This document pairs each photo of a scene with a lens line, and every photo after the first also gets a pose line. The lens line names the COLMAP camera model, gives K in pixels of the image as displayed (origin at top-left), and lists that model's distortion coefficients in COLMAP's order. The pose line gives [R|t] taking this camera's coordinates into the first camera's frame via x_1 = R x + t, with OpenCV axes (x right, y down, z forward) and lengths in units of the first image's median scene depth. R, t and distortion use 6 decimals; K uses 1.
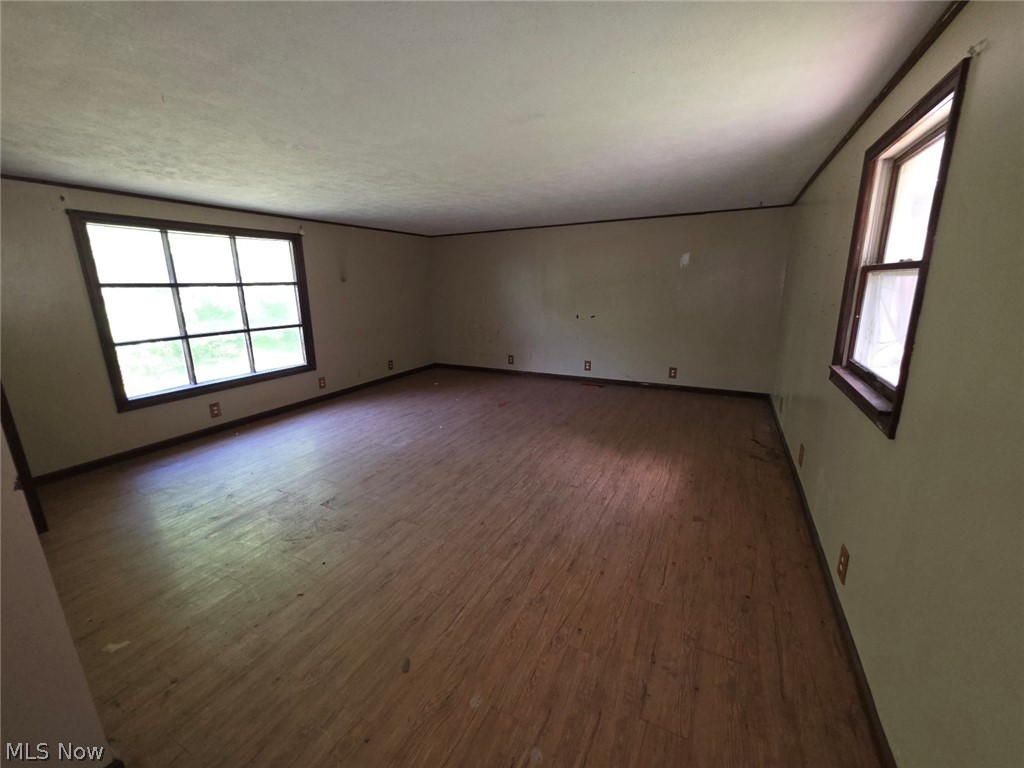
lens RADIAL K [[411.6, 0, 511.6], [0, 411.6, 388.5], [0, 0, 1]] dist [0.002999, -0.000194]
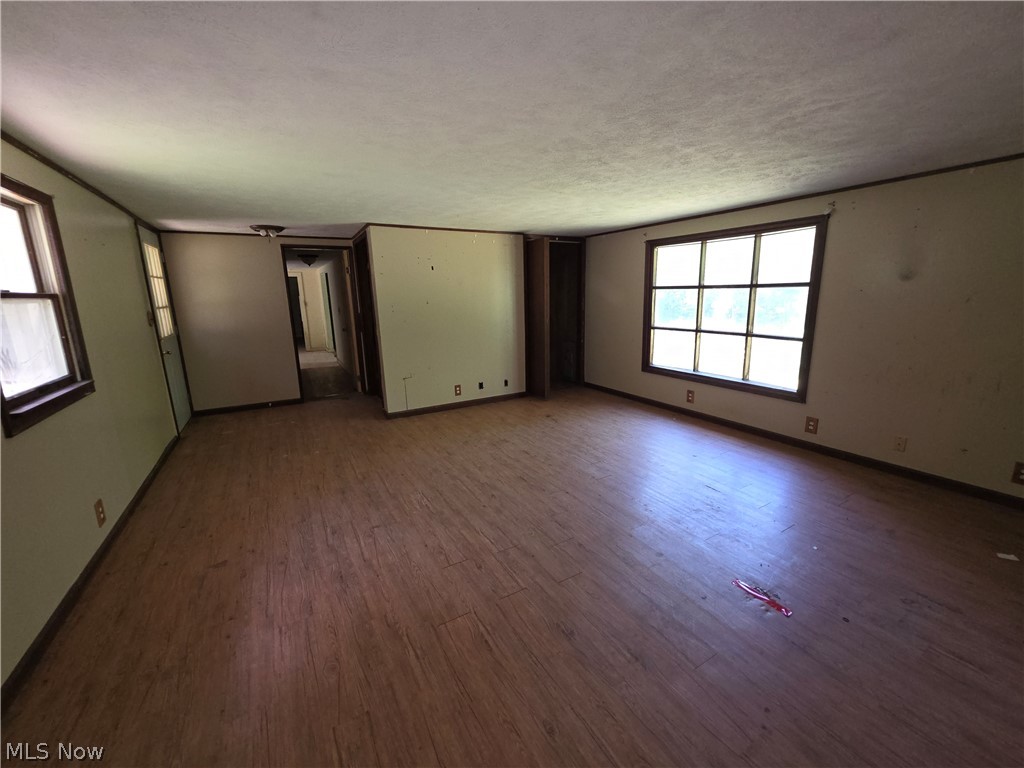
lens RADIAL K [[411.6, 0, 508.8], [0, 411.6, 378.2], [0, 0, 1]] dist [0.002999, -0.000194]
pose [[-0.544128, 0.197741, -0.815367, 0.577502], [-0.182650, 0.920602, 0.345152, -0.363040], [0.818880, 0.336734, -0.464808, 1.358804]]
